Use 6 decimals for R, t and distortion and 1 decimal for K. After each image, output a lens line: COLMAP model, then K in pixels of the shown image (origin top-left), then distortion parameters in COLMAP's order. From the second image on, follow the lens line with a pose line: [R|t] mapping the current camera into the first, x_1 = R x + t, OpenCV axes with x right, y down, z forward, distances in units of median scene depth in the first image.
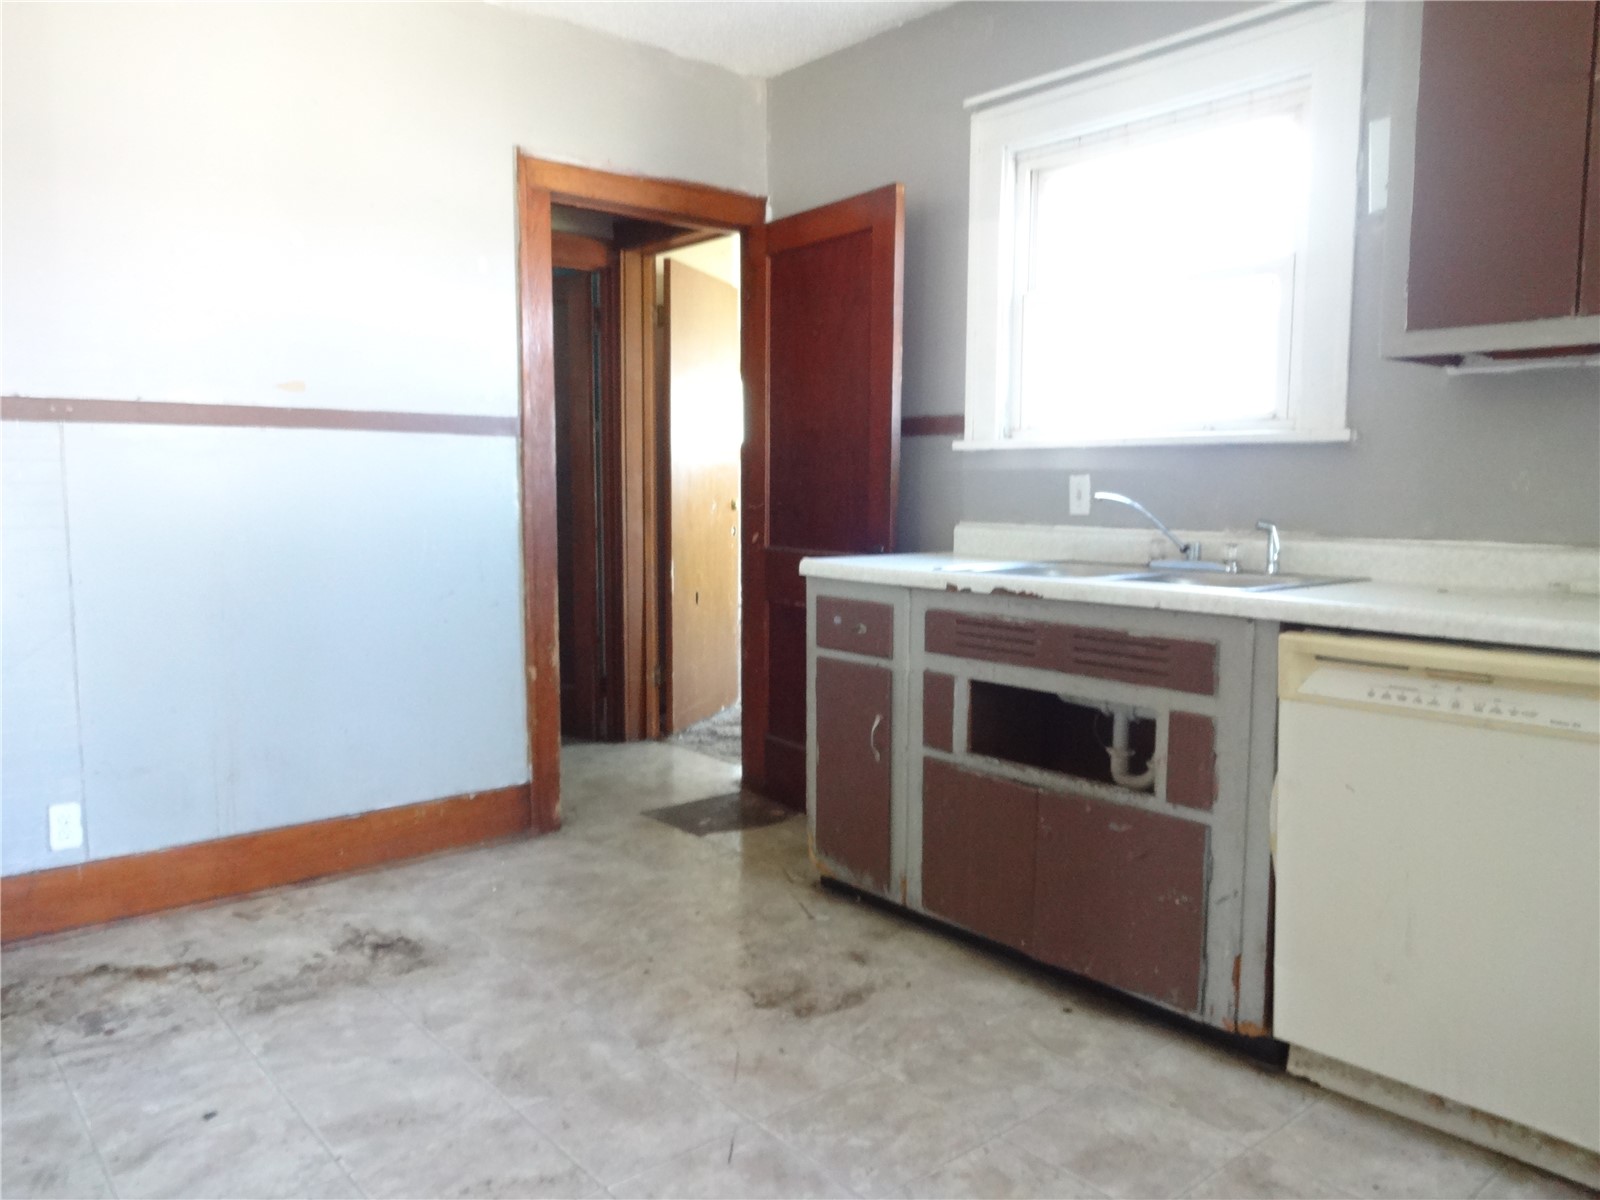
lens RADIAL K [[1183.2, 0, 799.9], [0, 1183.2, 596.9], [0, 0, 1]] dist [-0.006127, -0.004069]
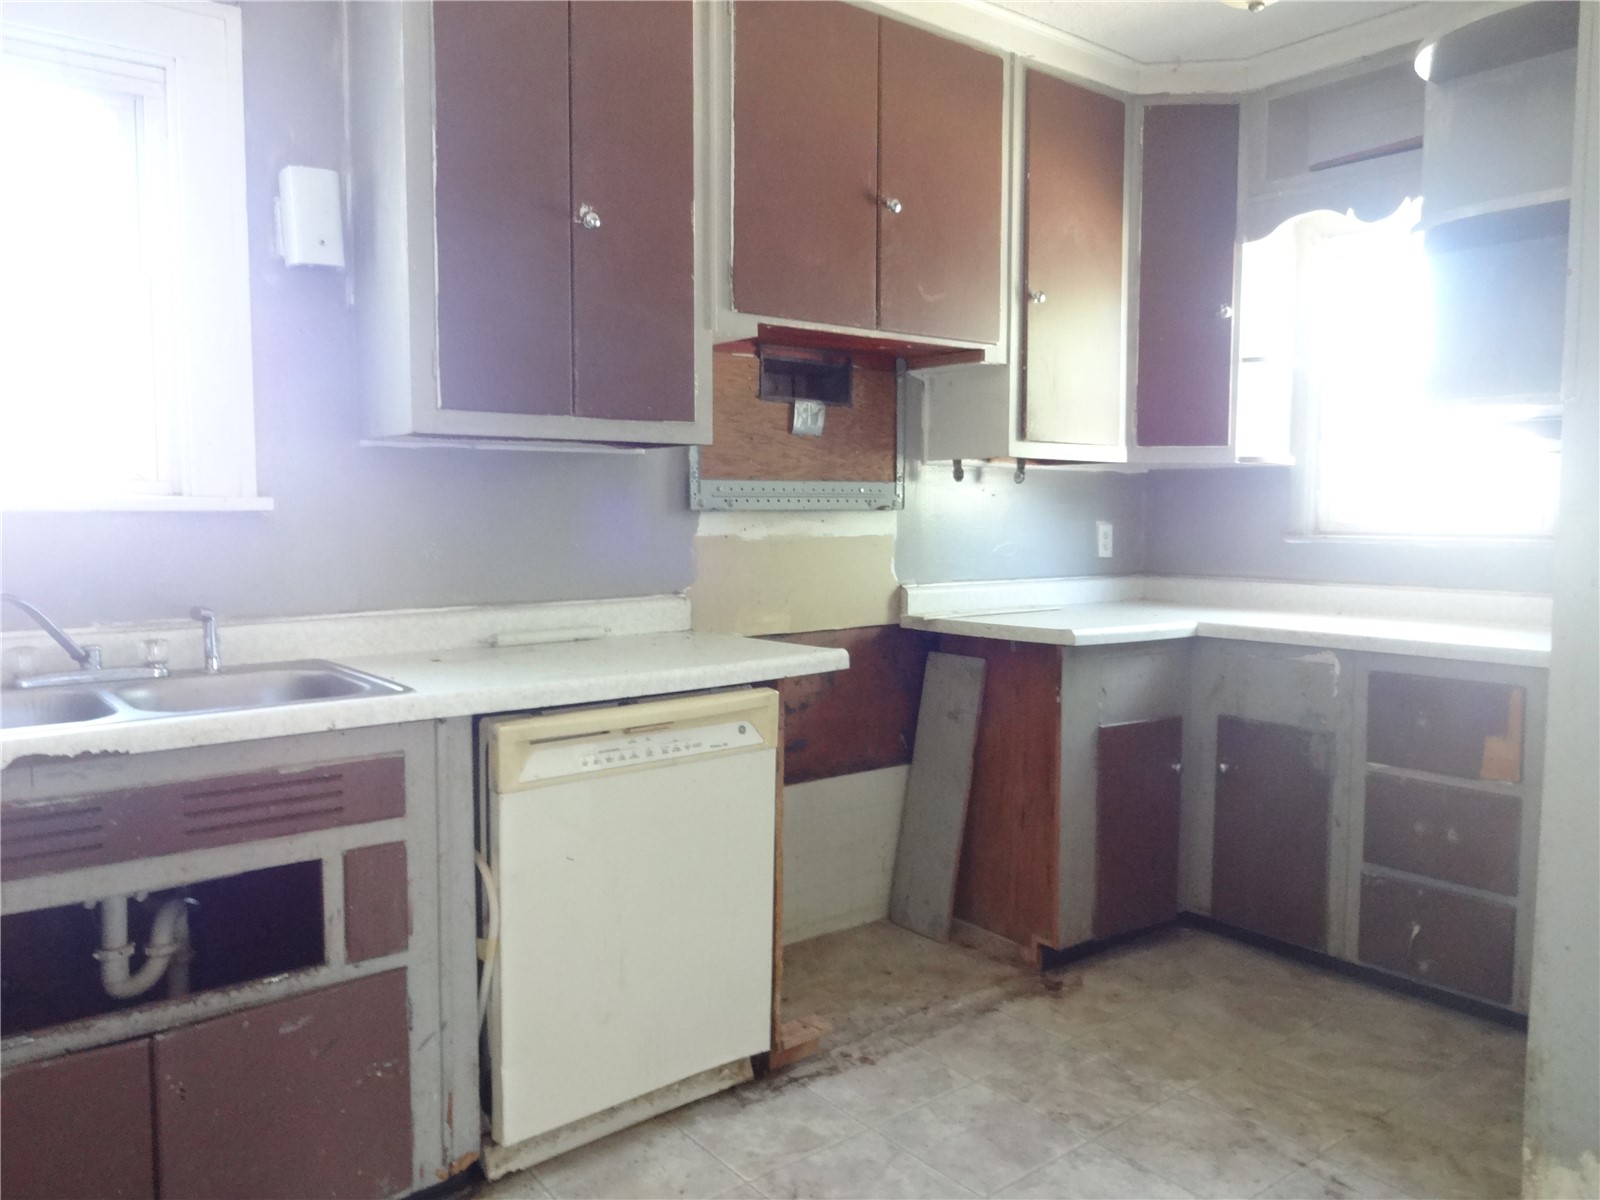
lens RADIAL K [[1183.2, 0, 801.0], [0, 1183.2, 600.6], [0, 0, 1]] dist [-0.006127, -0.004069]
pose [[0.032188, -0.083914, 0.995953, -0.480276], [0.097926, 0.991940, 0.080411, -0.111920], [-0.994673, 0.094941, 0.040146, 0.658026]]
